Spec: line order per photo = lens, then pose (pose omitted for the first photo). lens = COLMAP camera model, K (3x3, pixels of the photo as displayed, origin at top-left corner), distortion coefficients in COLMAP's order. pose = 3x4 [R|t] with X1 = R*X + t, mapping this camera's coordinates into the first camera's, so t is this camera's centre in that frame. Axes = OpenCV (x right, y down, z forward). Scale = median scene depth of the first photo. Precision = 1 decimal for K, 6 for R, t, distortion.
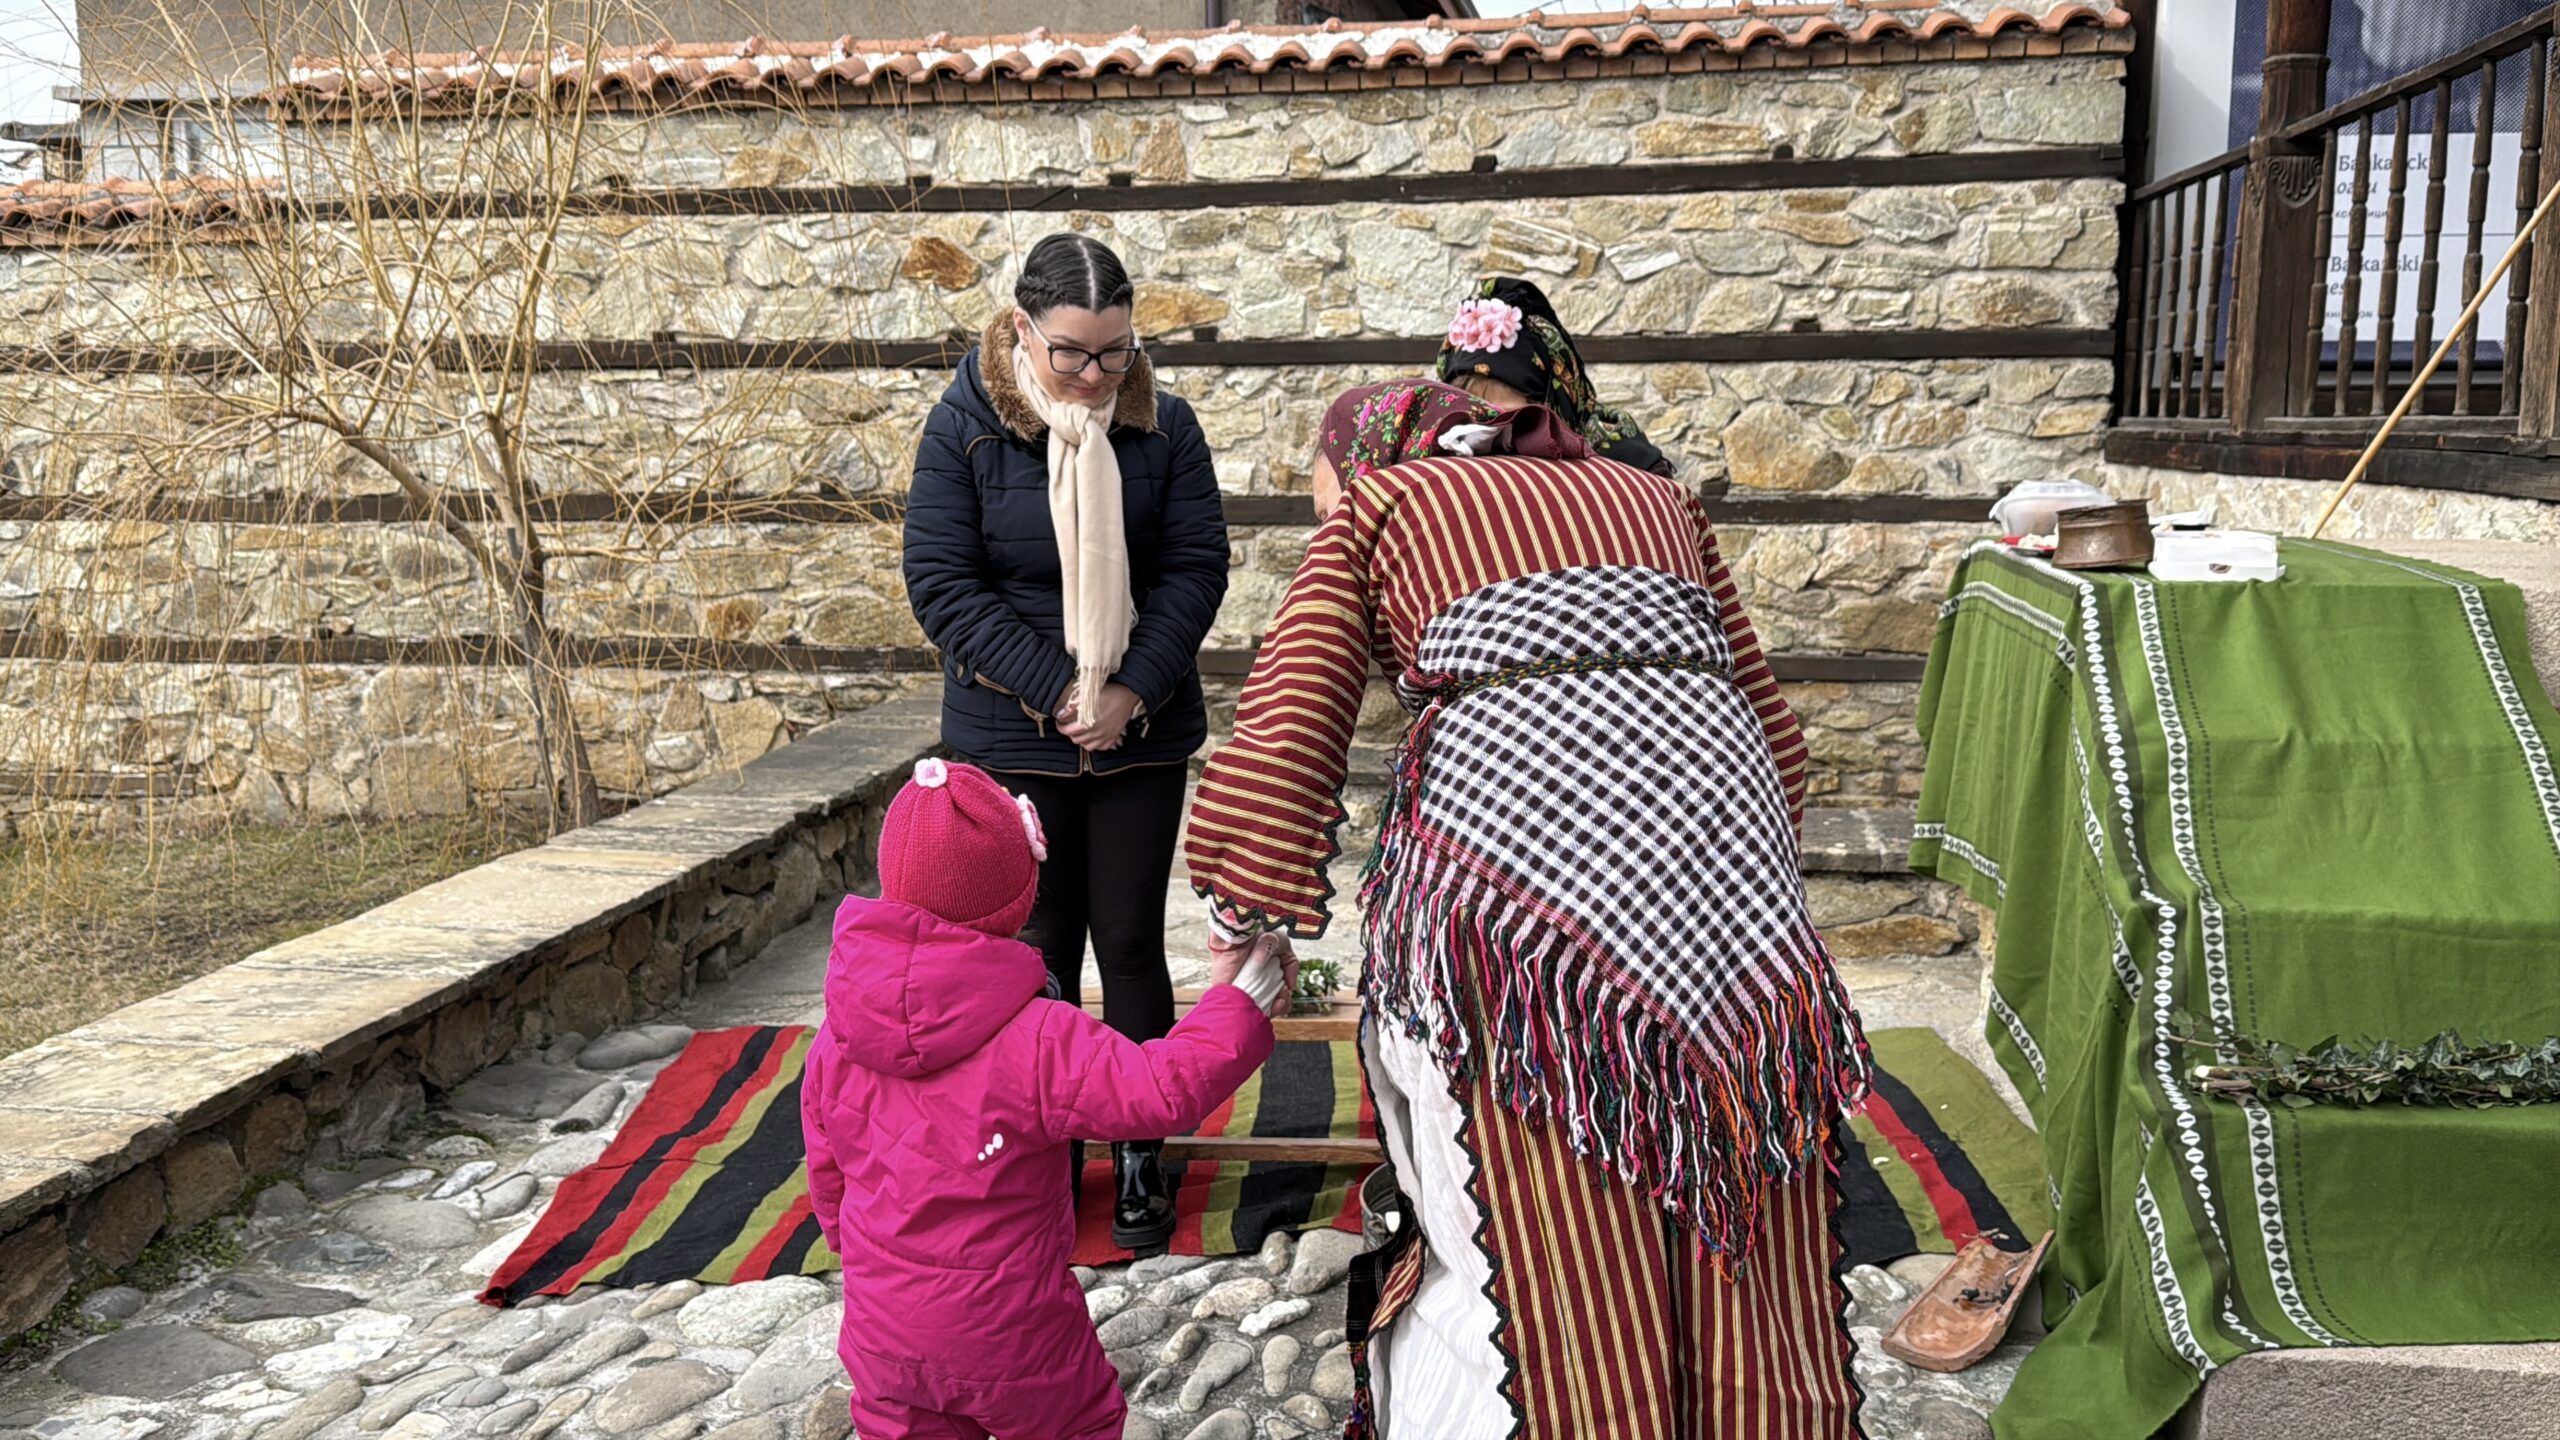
lens RADIAL K [[2192.8, 0, 1267.4], [0, 2192.8, 726.5], [0, 0, 1]] dist [0.174566, -0.382730]
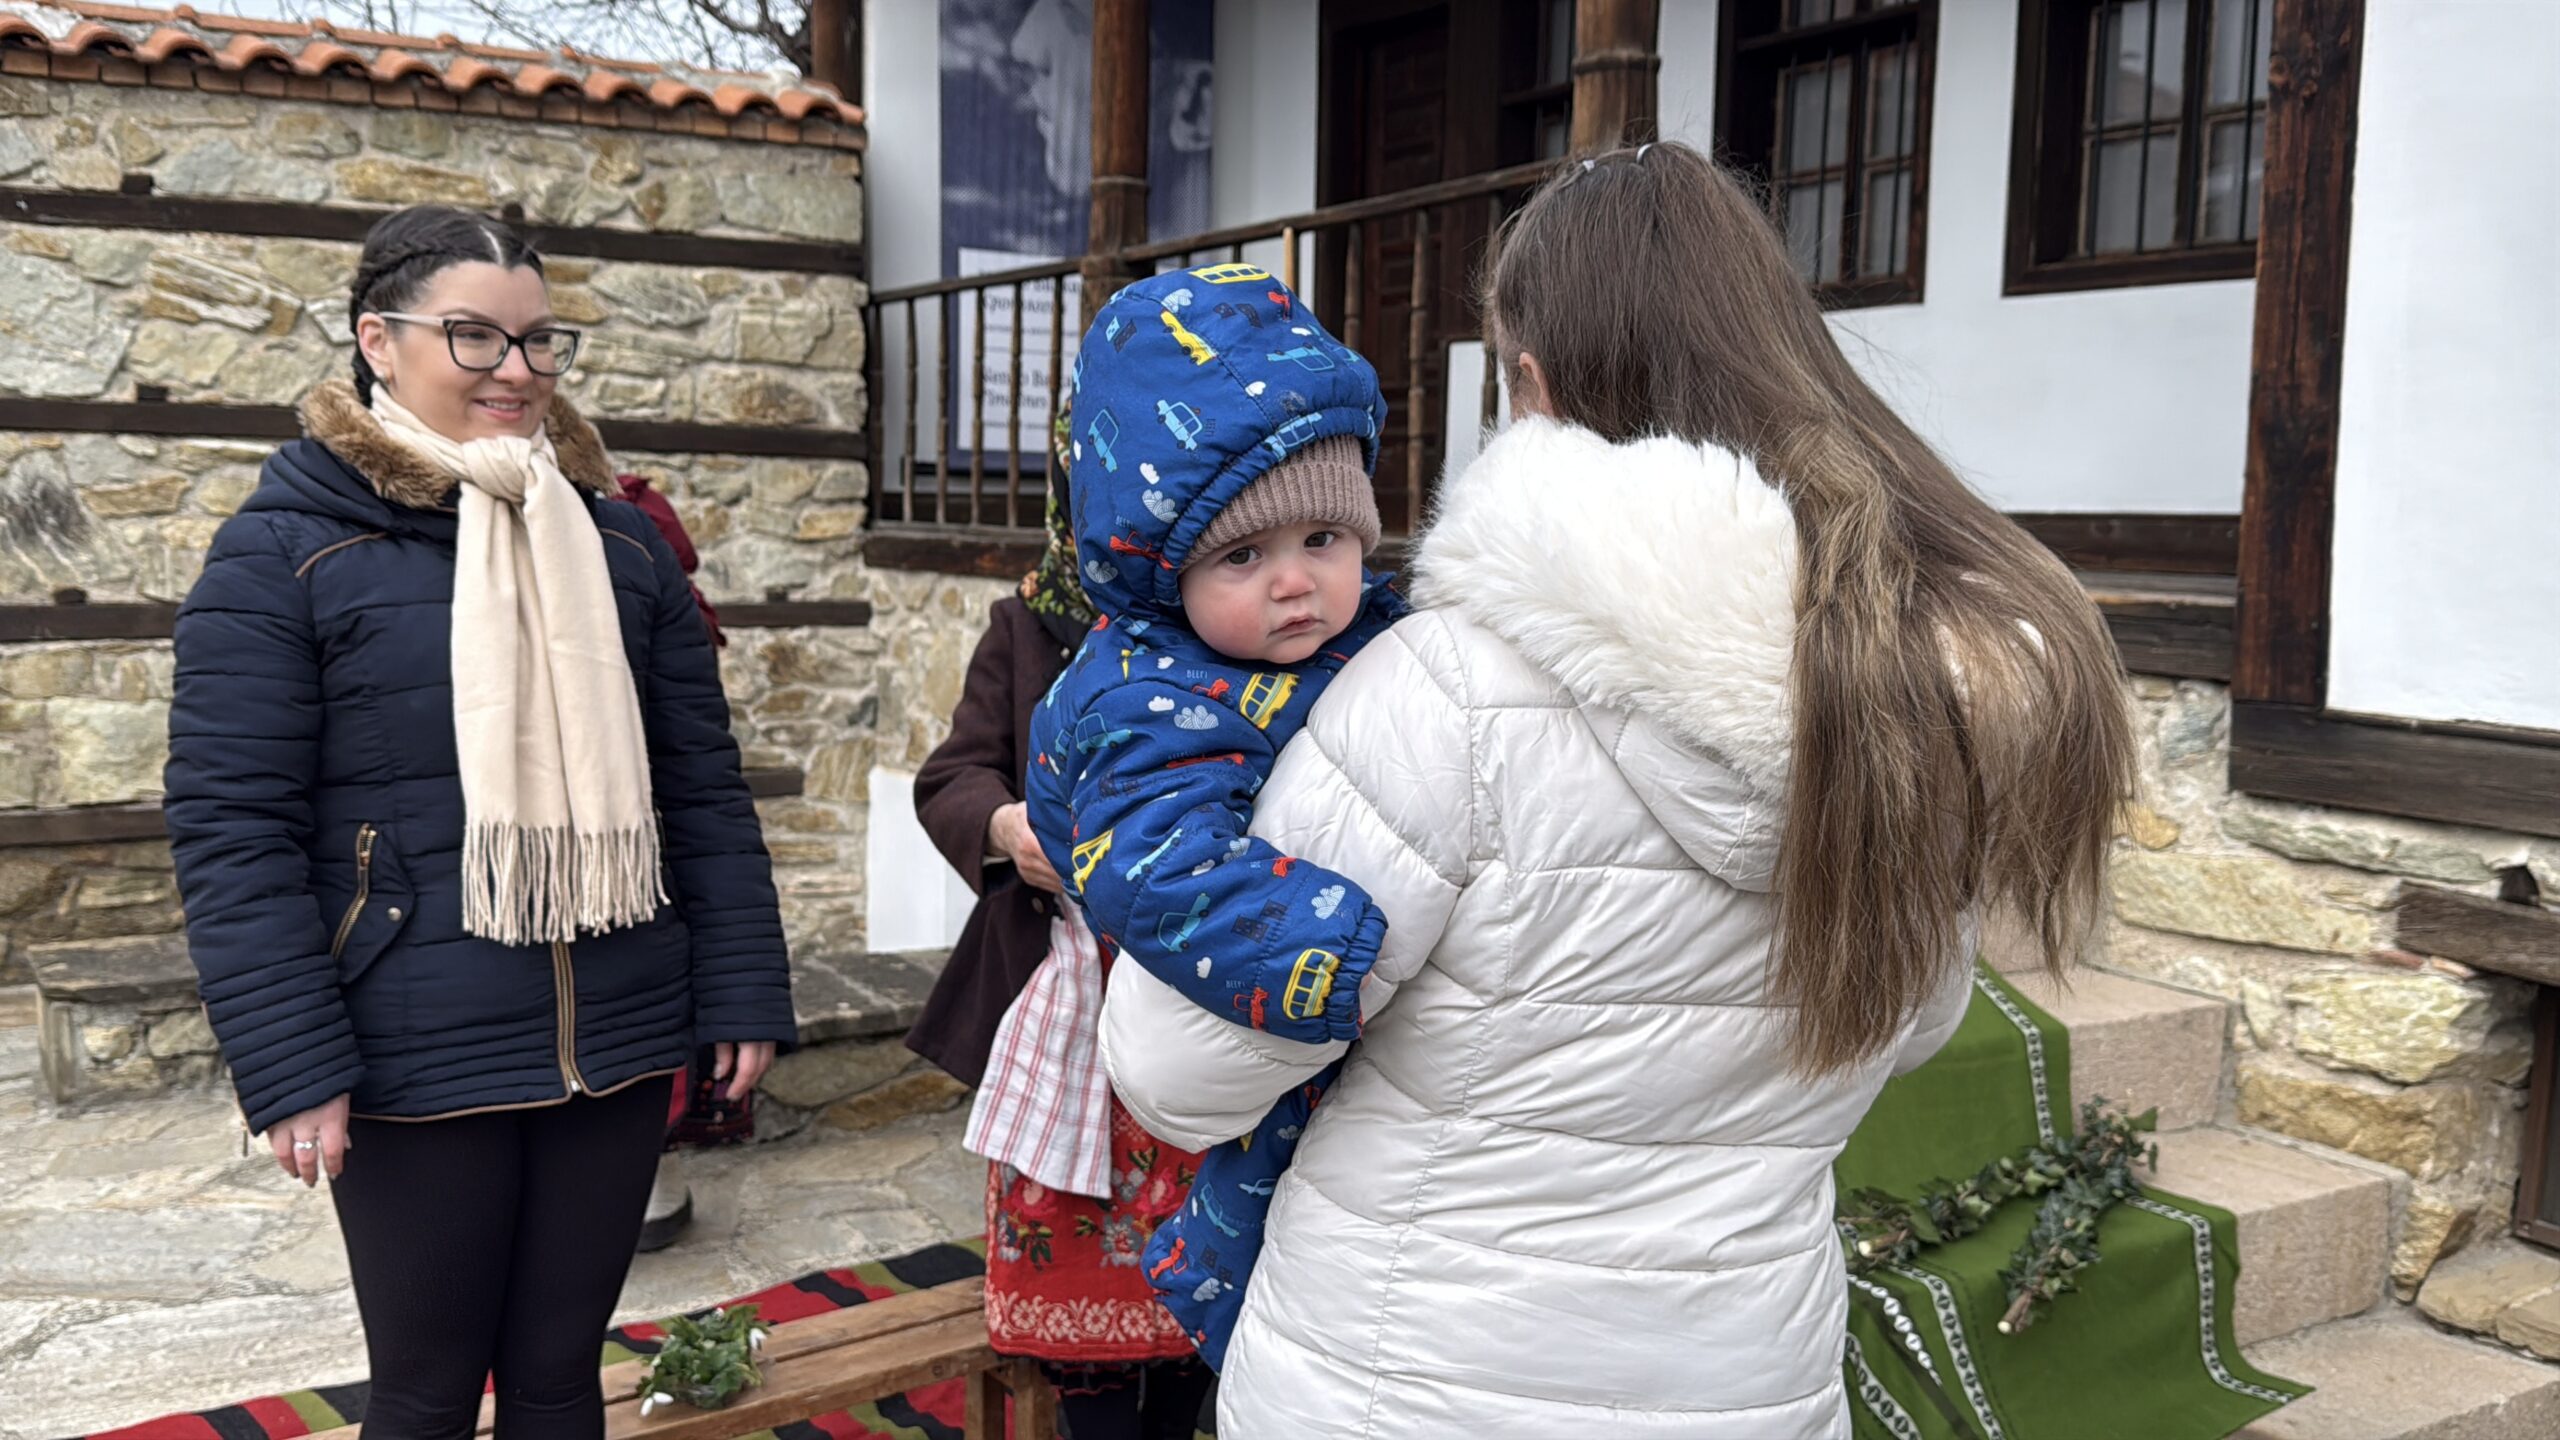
lens RADIAL K [[2193.1, 0, 1270.1], [0, 2193.1, 748.1], [0, 0, 1]] dist [0.131710, -0.264281]
pose [[0.746583, -0.057591, 0.662795, -0.138030], [0.072964, 0.997325, 0.004471, -0.029257], [-0.661279, 0.045022, 0.748788, 0.155641]]
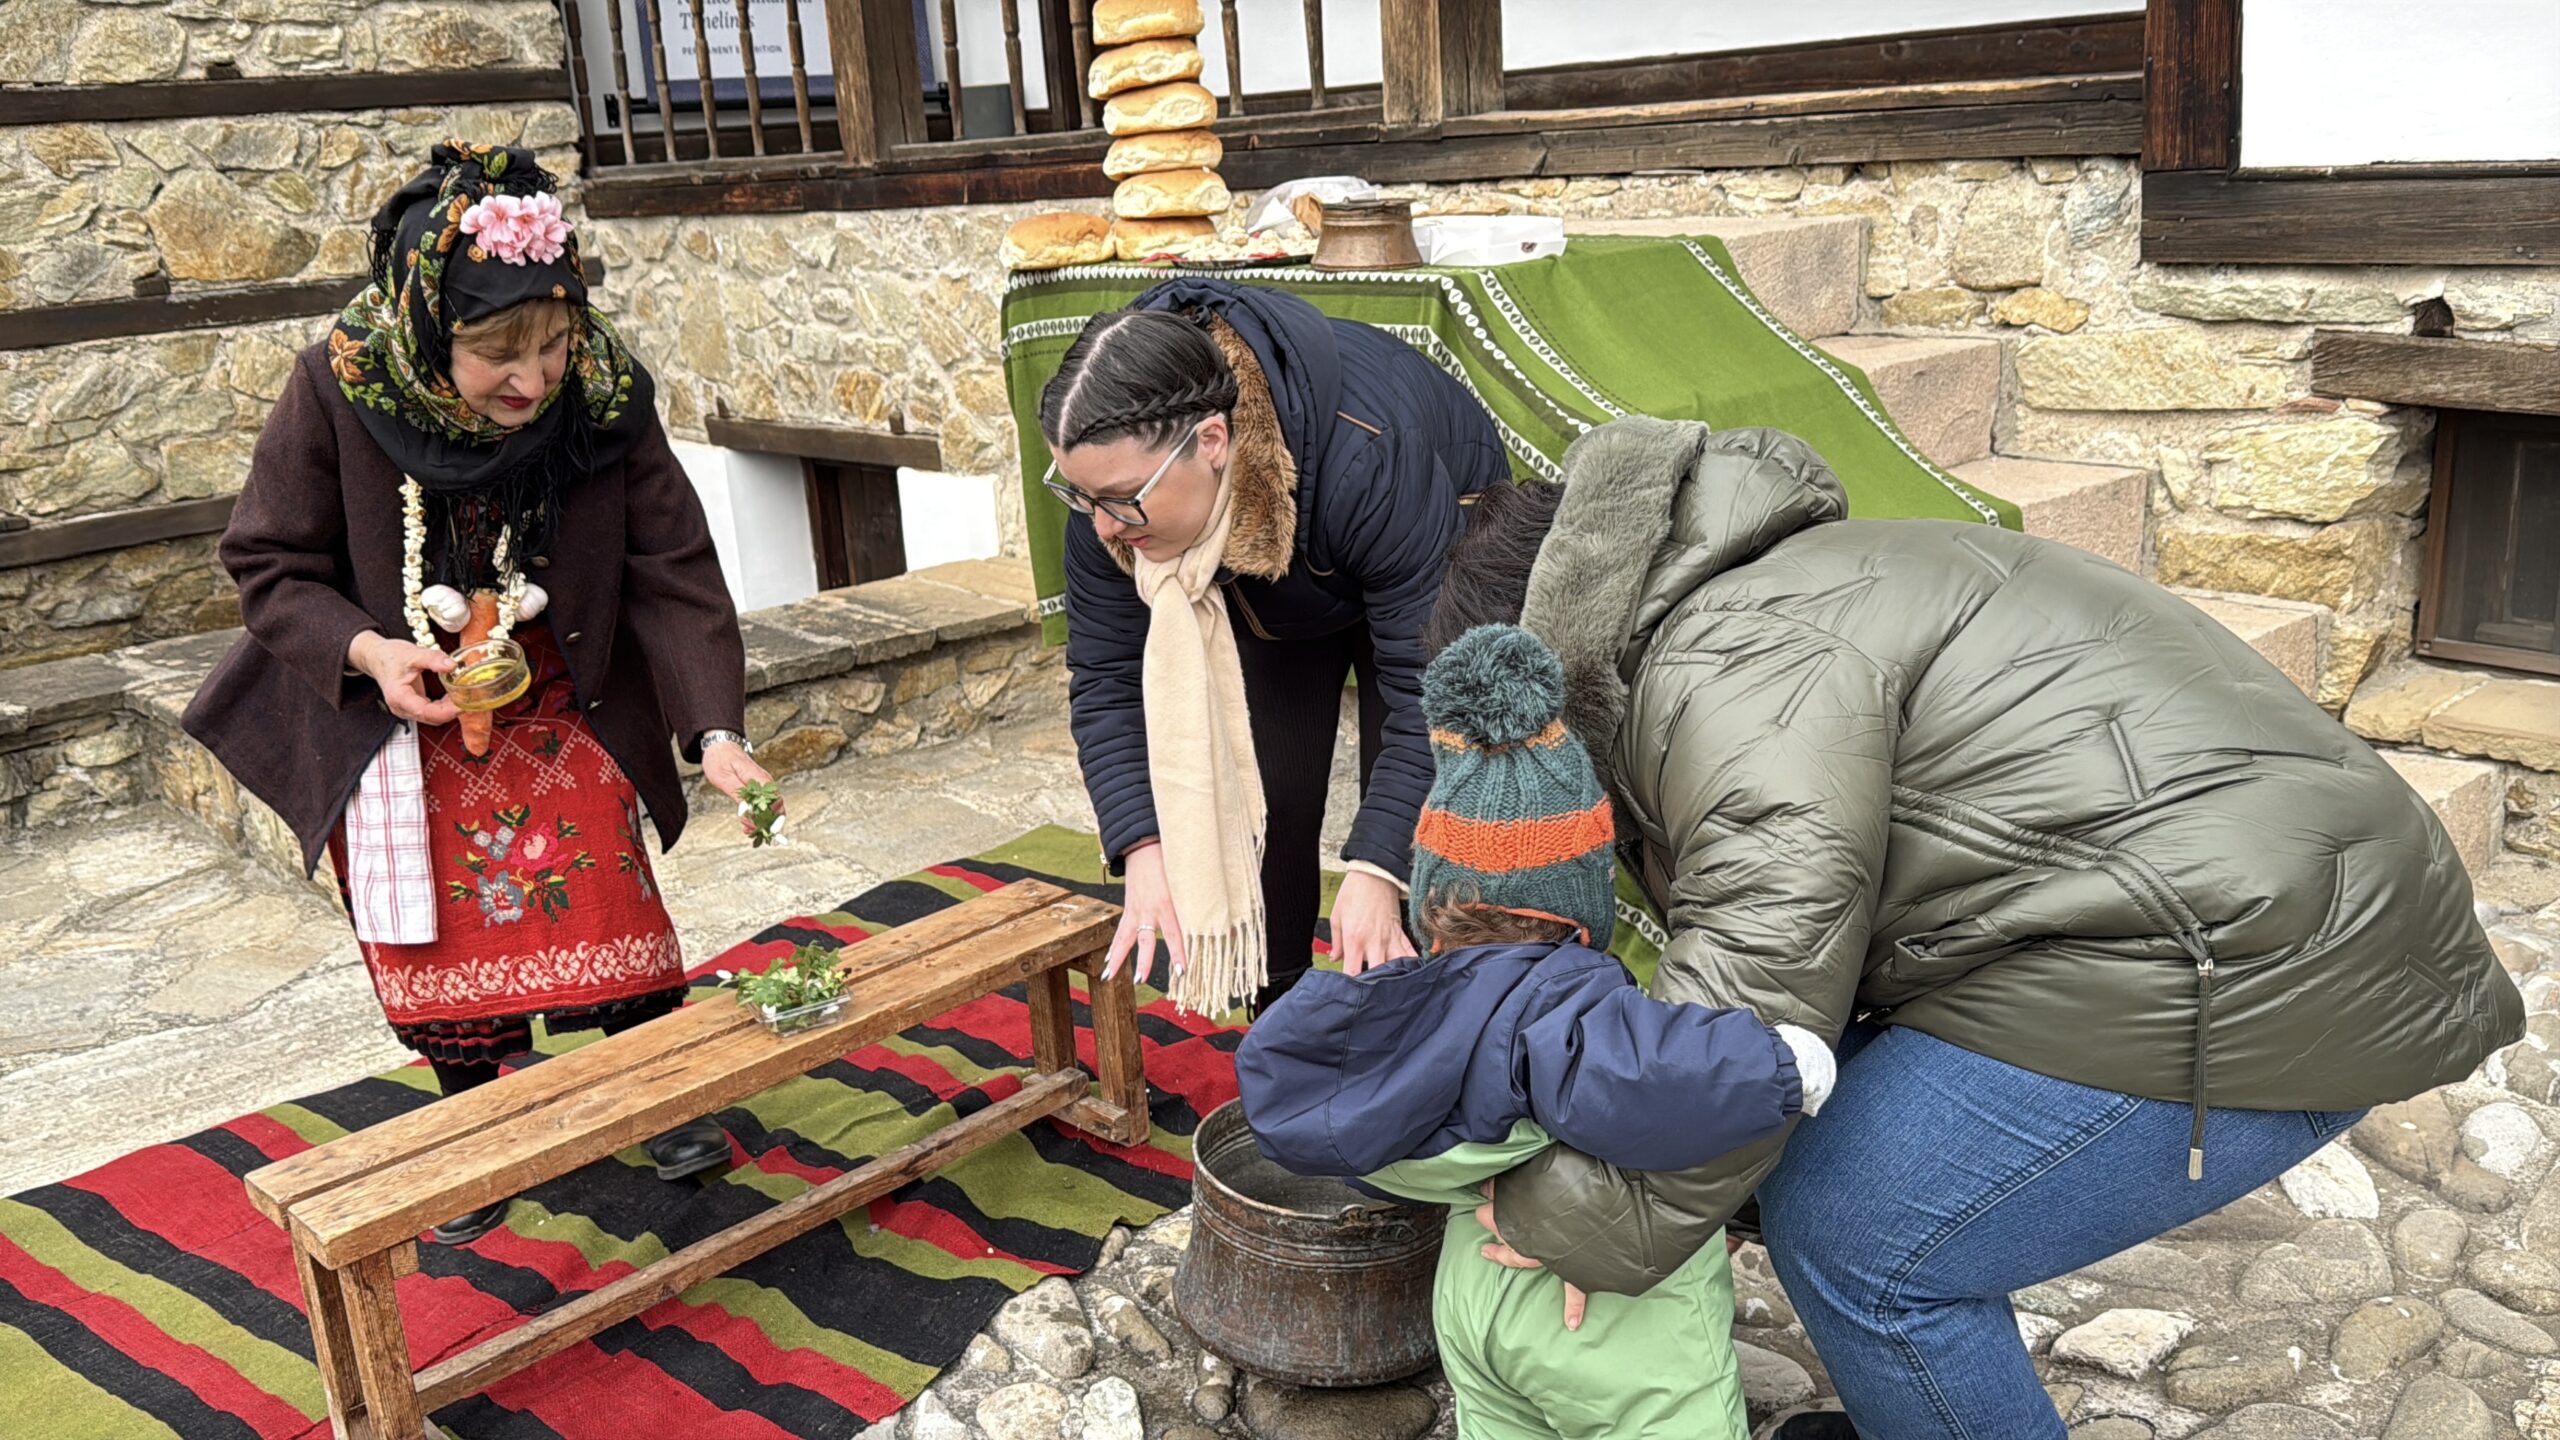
lens RADIAL K [[2184.4, 0, 1274.8], [0, 2184.4, 747.2], [0, 0, 1]] dist [0.176487, -0.371079]
pose [[0.624854, -0.248098, 0.740273, -0.172535], [0.175238, 0.968542, 0.176685, -0.021053], [-0.760821, 0.019322, 0.648674, 0.200872]]
